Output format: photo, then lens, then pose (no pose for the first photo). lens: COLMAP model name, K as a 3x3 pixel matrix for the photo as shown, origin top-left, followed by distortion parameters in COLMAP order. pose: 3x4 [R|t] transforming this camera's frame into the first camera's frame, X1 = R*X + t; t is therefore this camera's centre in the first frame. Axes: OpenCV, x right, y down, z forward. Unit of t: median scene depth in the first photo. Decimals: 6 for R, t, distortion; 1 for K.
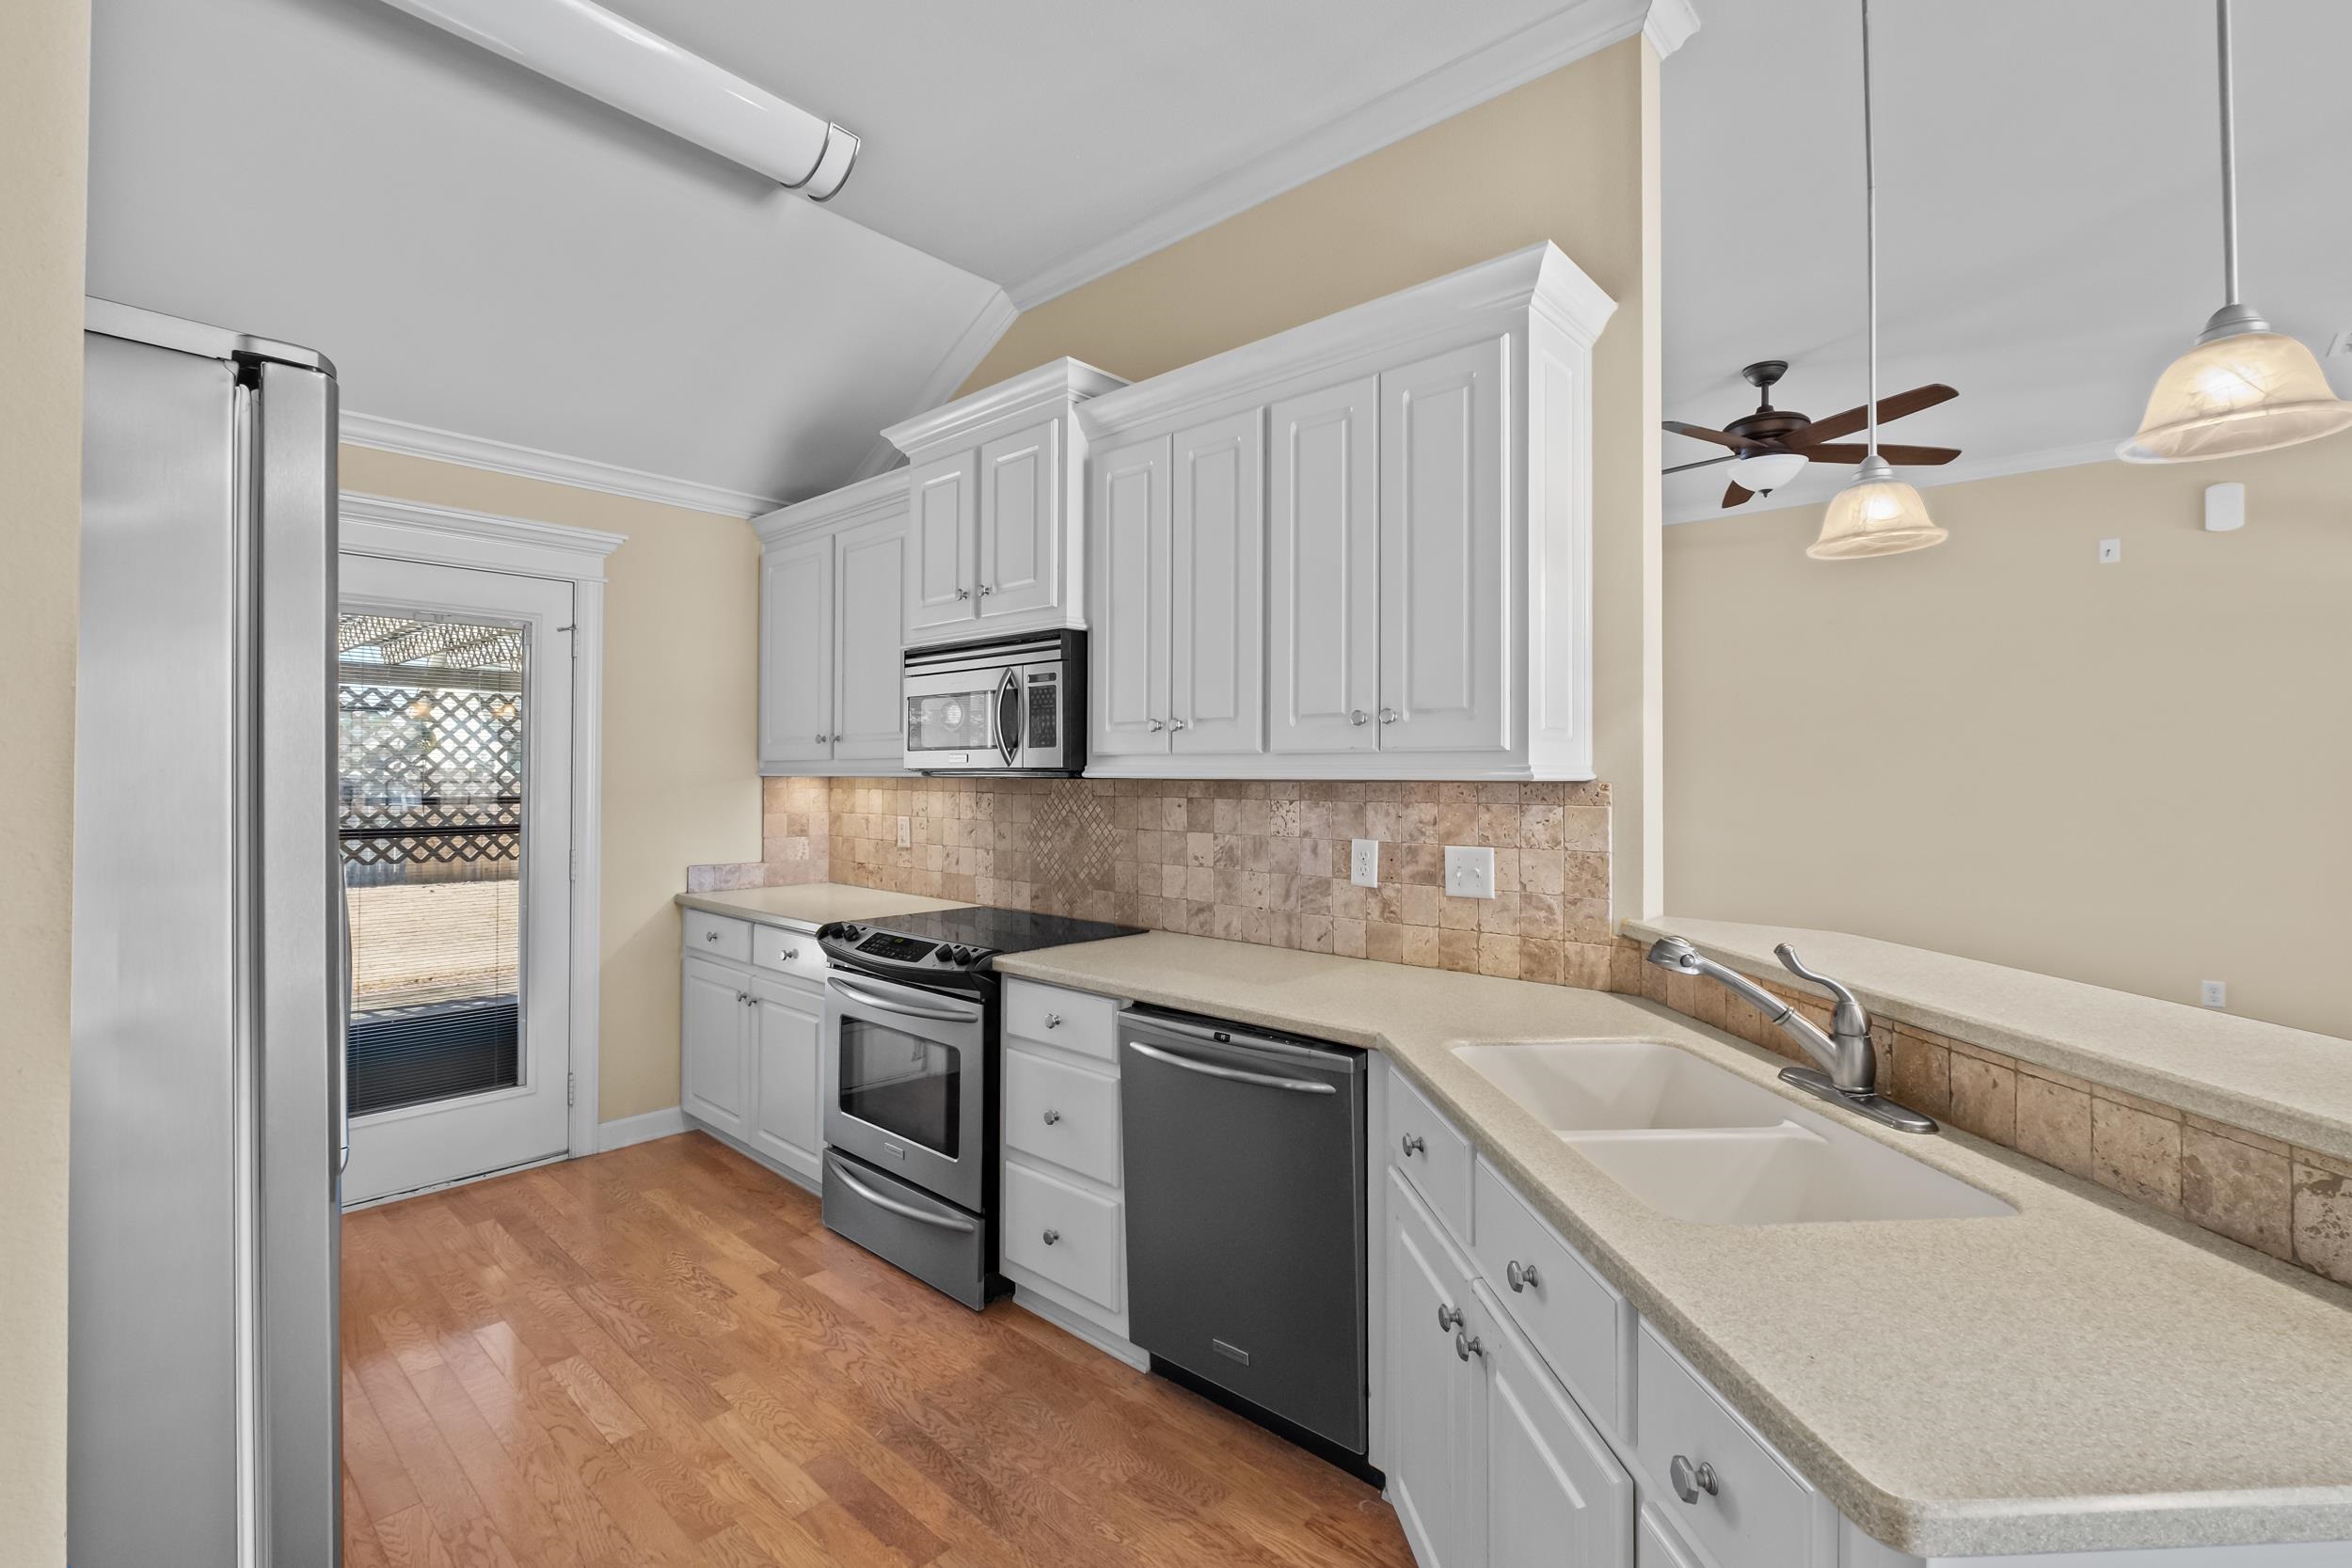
lens RADIAL K [[1026.8, 0, 1166.2], [0, 1026.8, 771.2], [0, 0, 1]] dist [-0.004927, -0.000816]
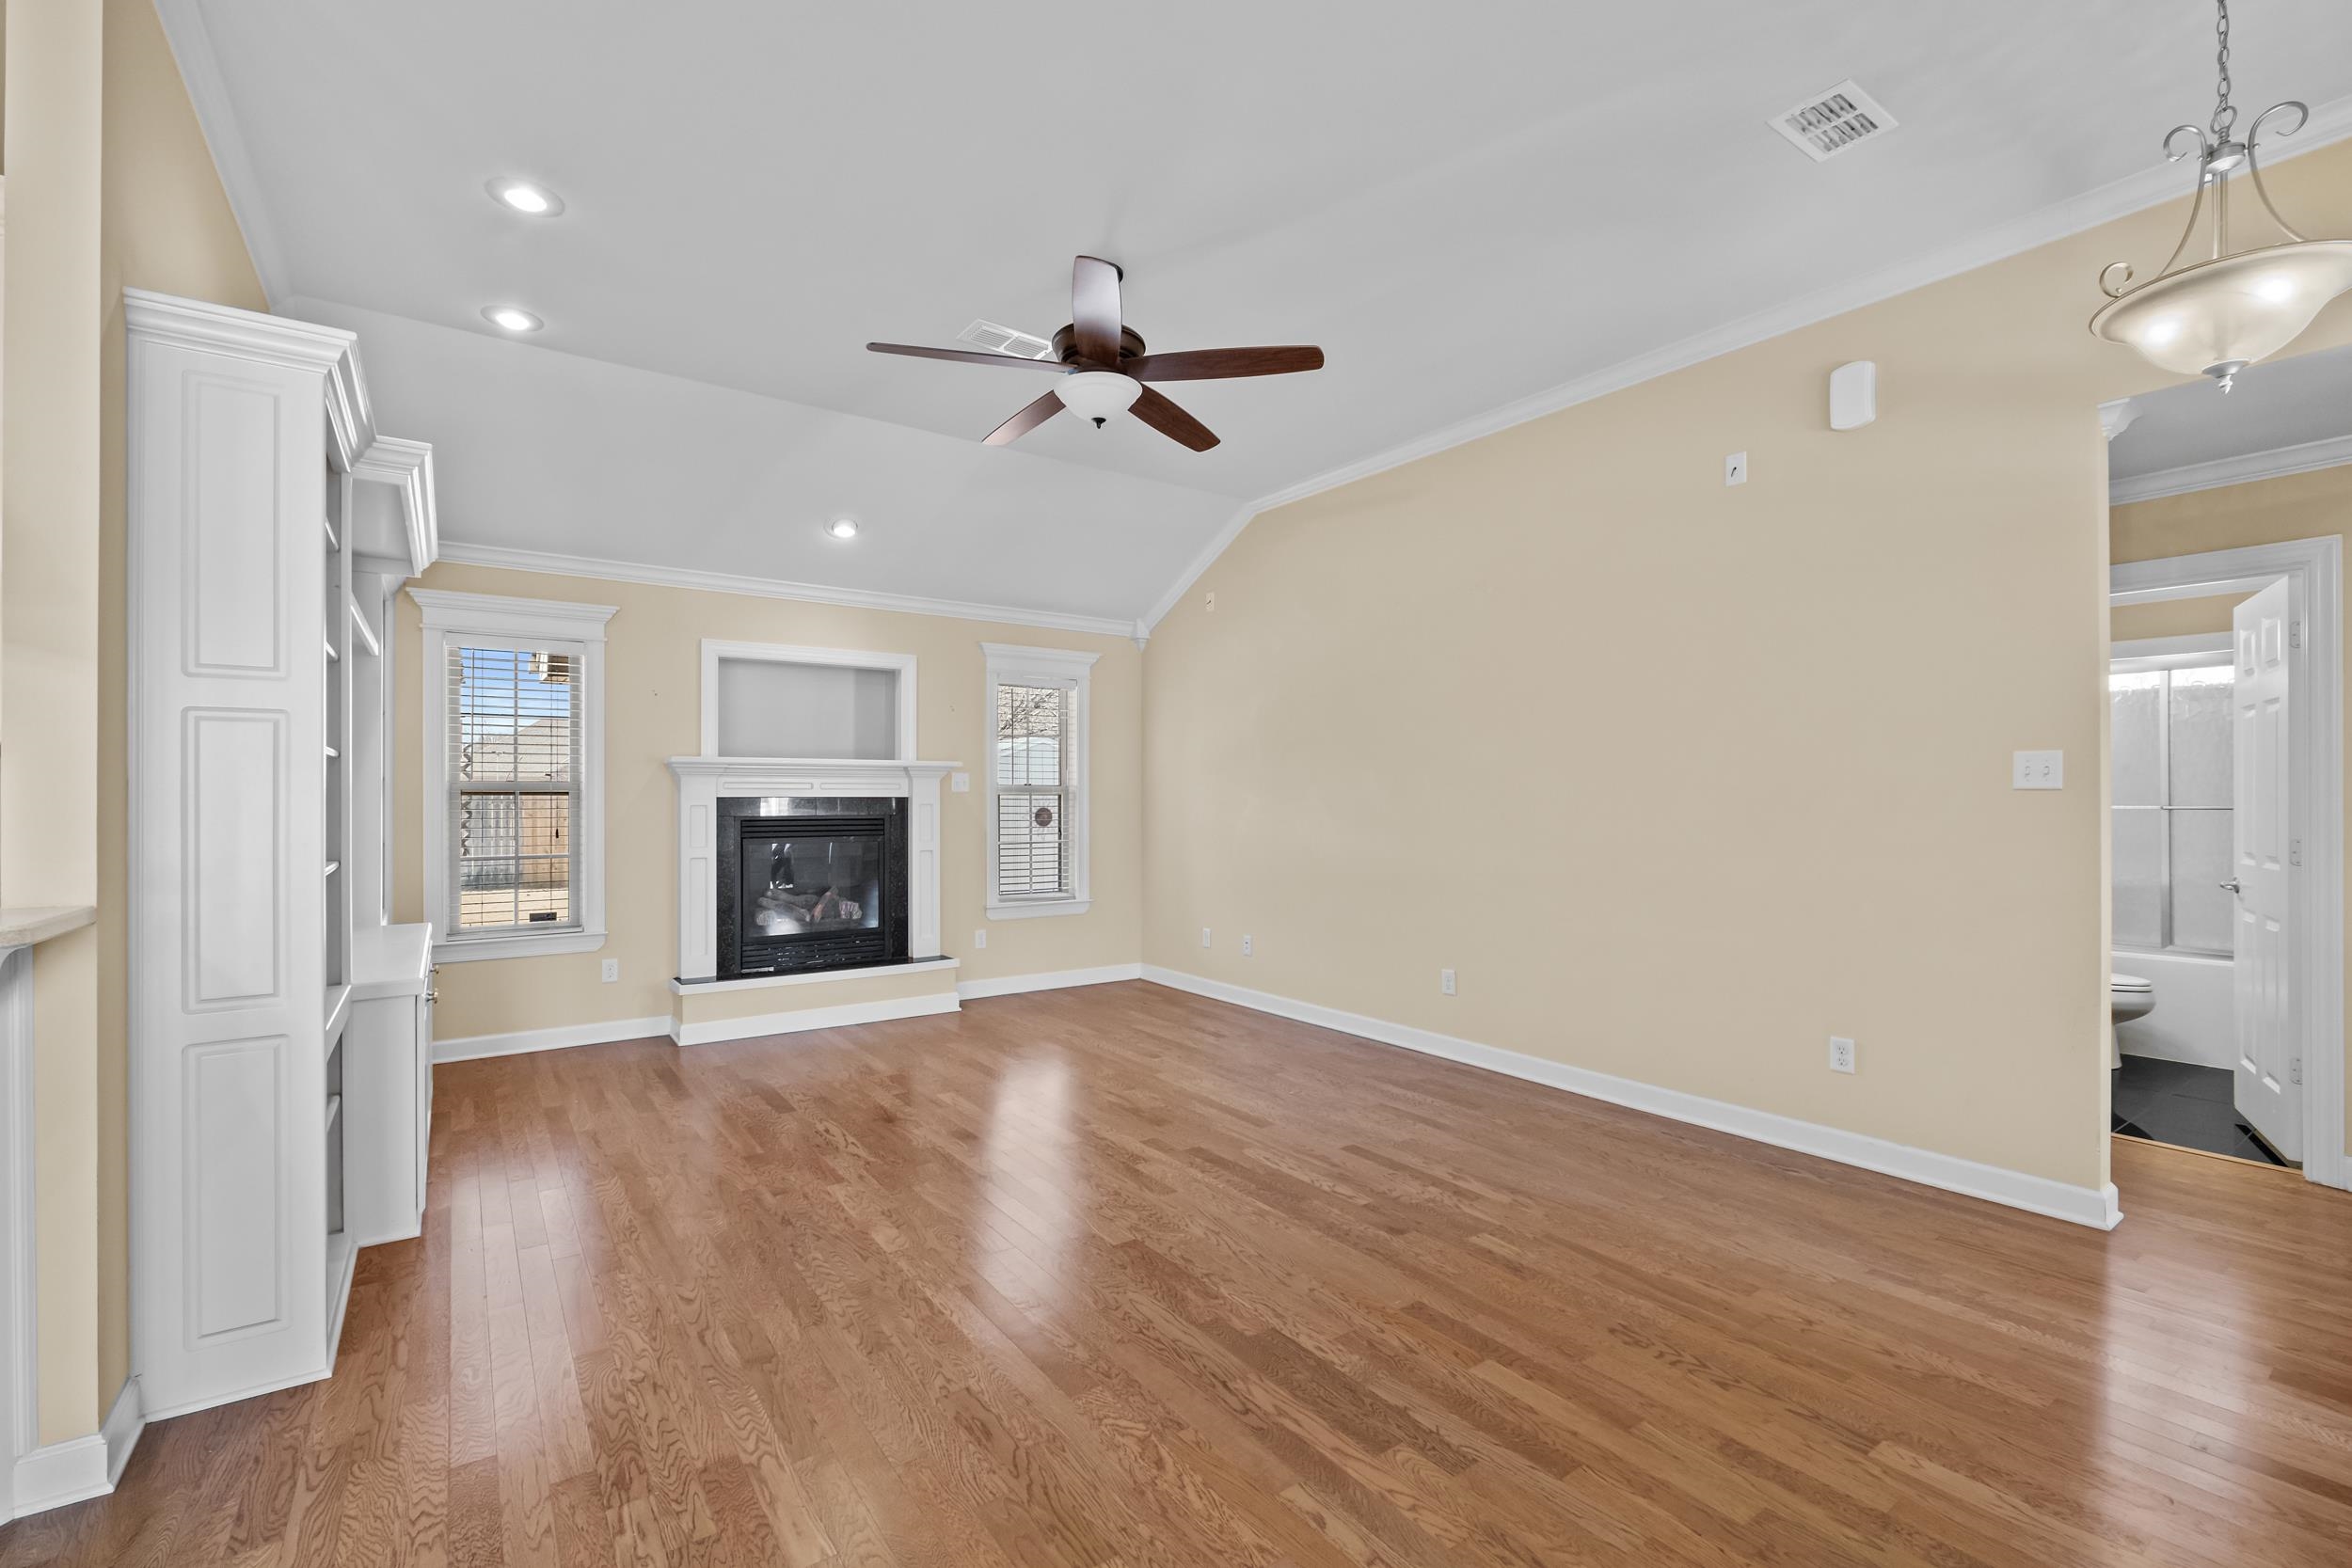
lens RADIAL K [[1021.0, 0, 1165.1], [0, 1021.0, 798.5], [0, 0, 1]] dist [-0.005350, 0.000316]
pose [[0.975610, -0.005396, -0.219445, 1.218064], [0.006417, 0.999972, 0.003942, 0.044341], [0.219417, -0.005255, 0.975617, 0.297791]]
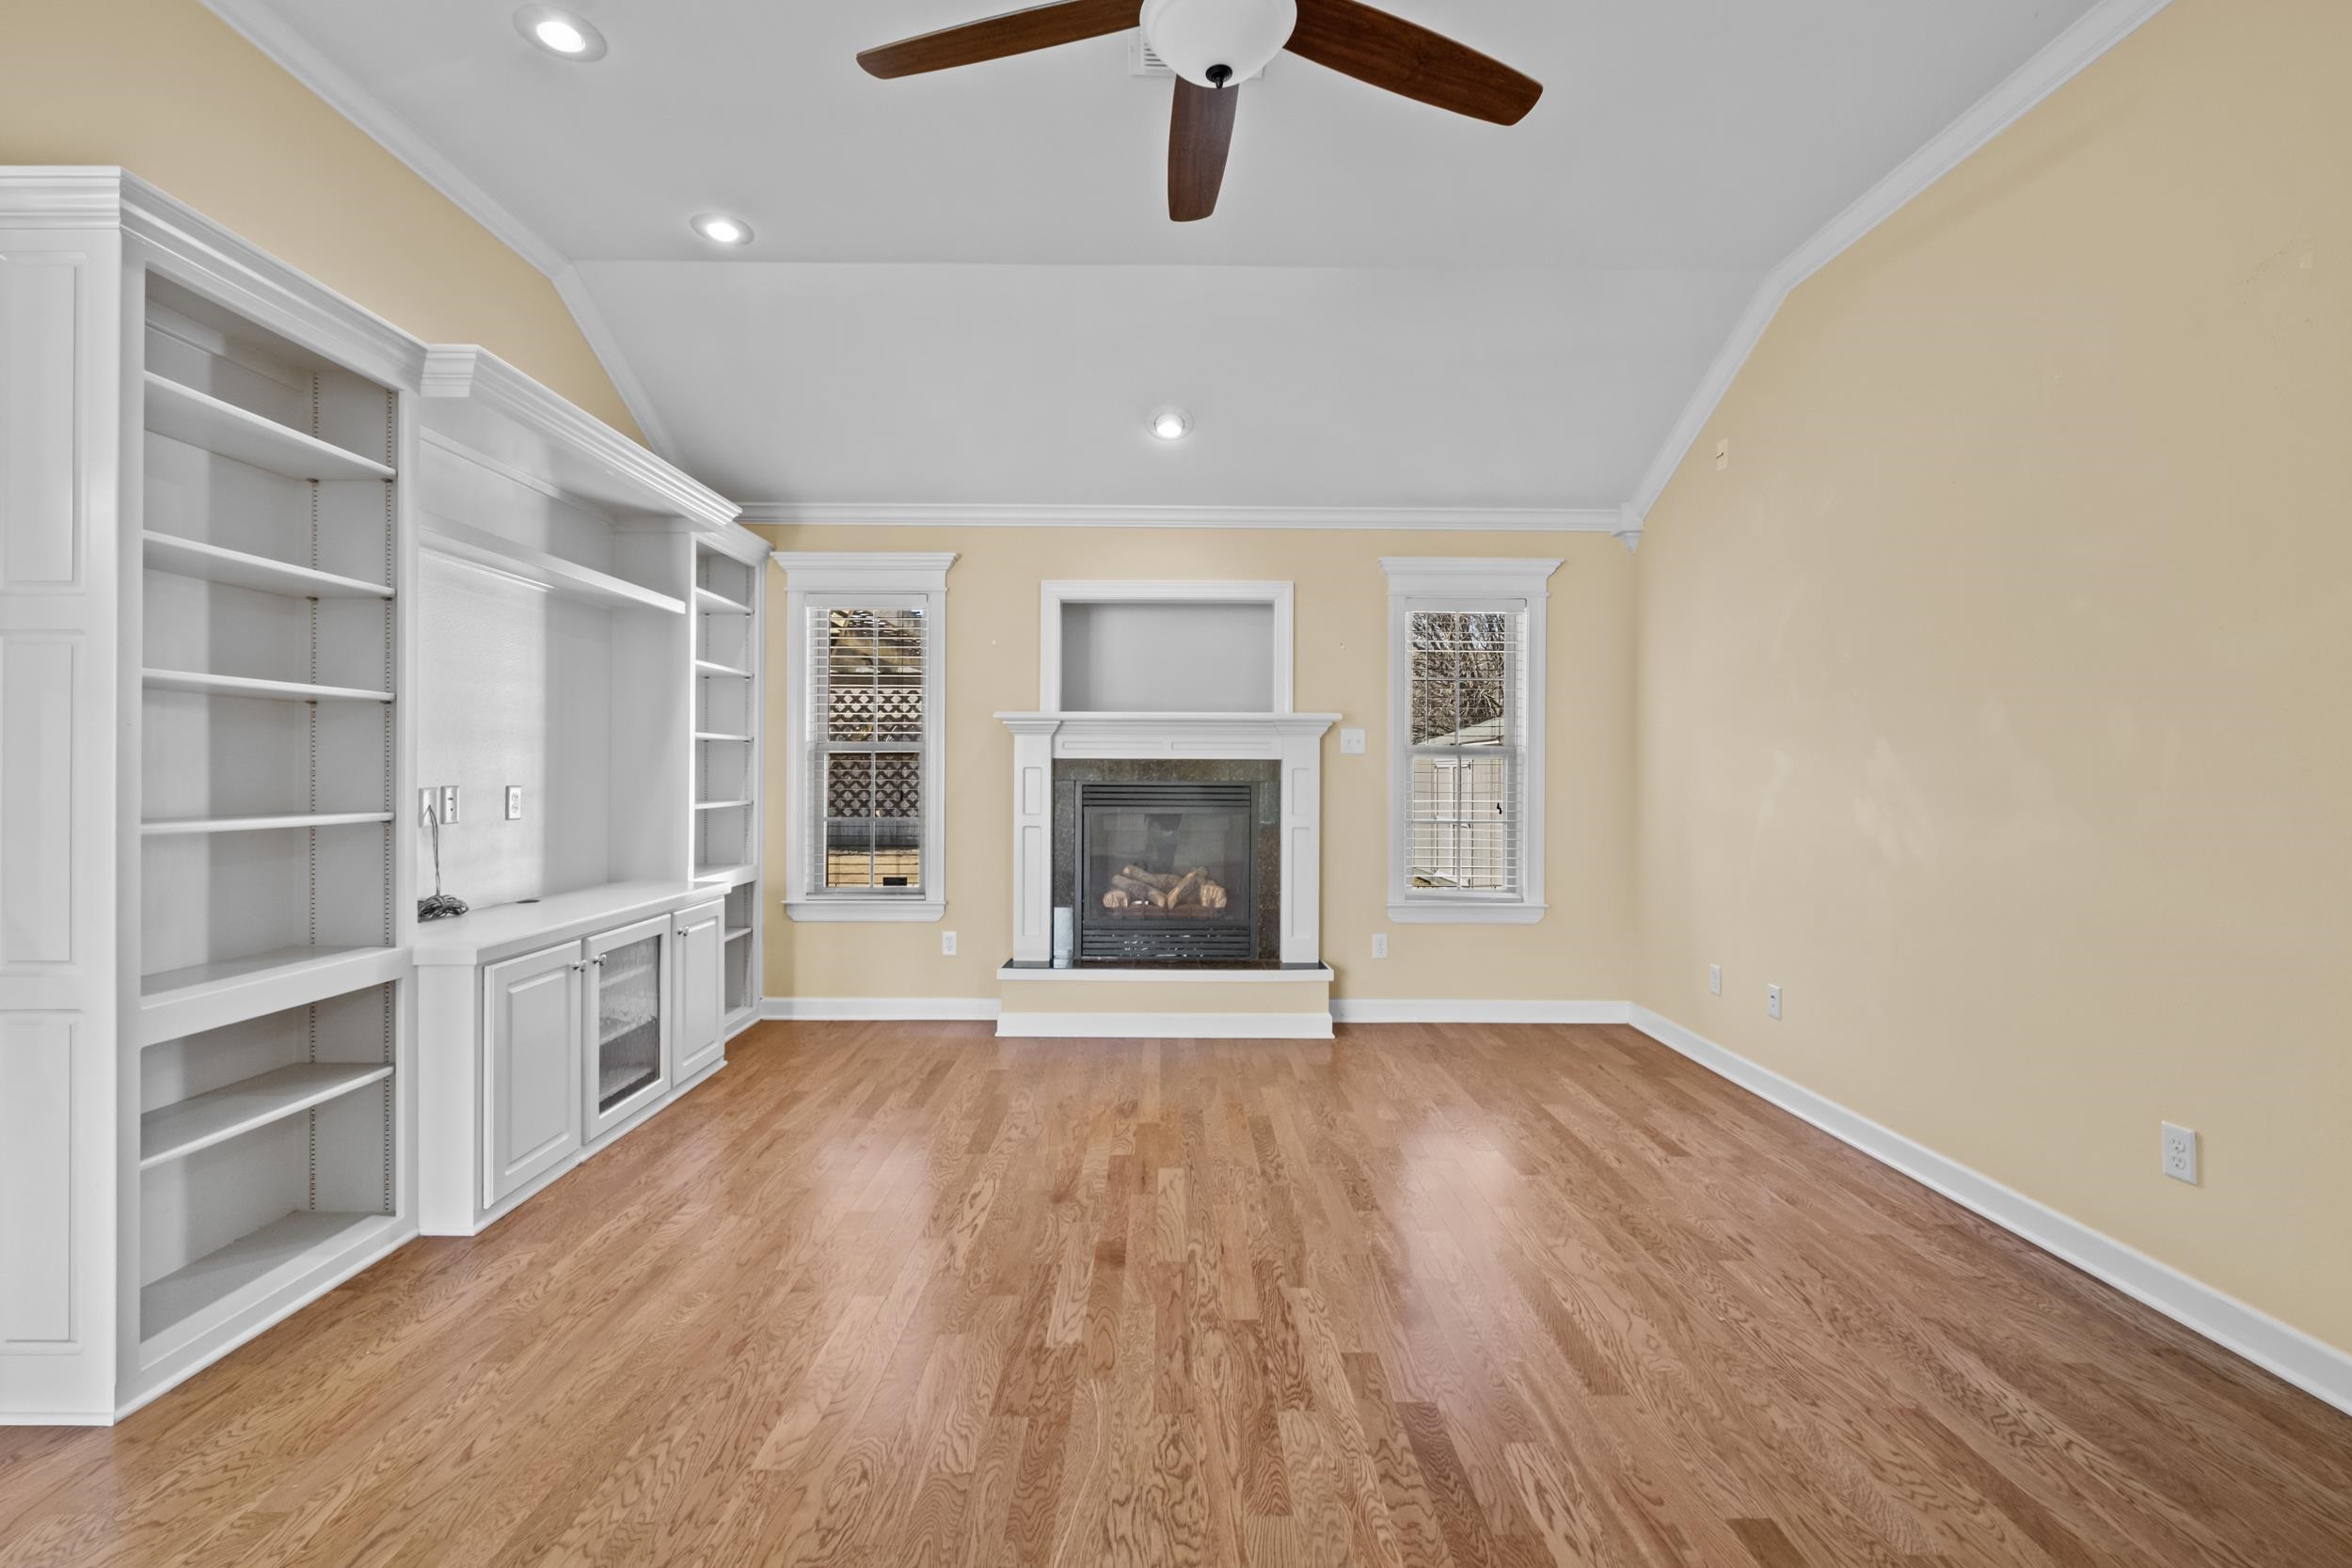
lens RADIAL K [[1026.8, 0, 1166.2], [0, 1026.8, 771.2], [0, 0, 1]] dist [-0.004927, -0.000816]
pose [[0.675559, -0.002489, -0.737302, 1.364928], [0.001119, 0.999997, -0.002350, 0.070799], [0.737305, 0.000763, 0.675559, 0.998271]]
